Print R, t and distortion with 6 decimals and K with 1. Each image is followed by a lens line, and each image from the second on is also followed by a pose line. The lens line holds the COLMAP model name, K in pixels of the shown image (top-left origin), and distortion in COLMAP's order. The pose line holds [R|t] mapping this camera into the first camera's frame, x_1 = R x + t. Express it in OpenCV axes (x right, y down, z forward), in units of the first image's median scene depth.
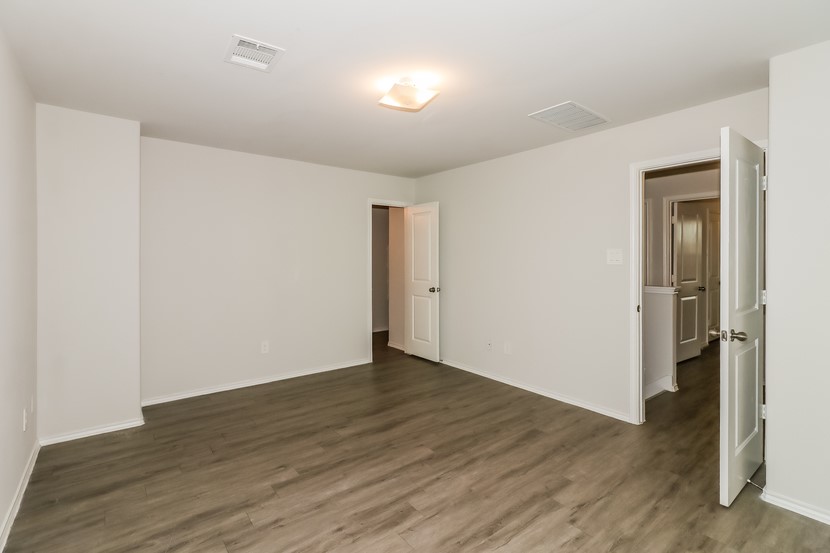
lens RADIAL K [[390.1, 0, 406.1], [0, 390.1, 260.1], [0, 0, 1]] dist [0.000725, -0.000005]
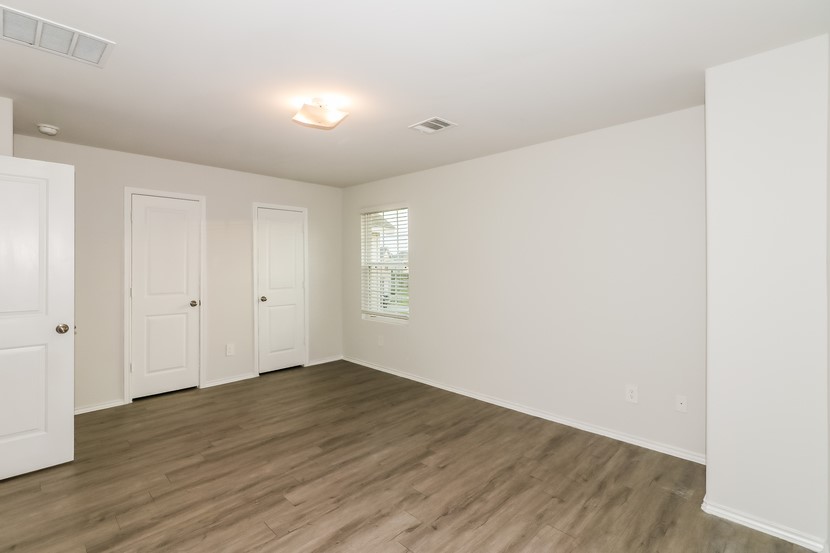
lens RADIAL K [[390.1, 0, 406.1], [0, 390.1, 260.1], [0, 0, 1]] dist [0.000725, -0.000005]
pose [[-0.991149, -0.001096, -0.132752, -0.088241], [-0.001186, 0.999999, 0.000599, -0.024621], [0.132752, 0.000751, -0.991149, 2.138754]]
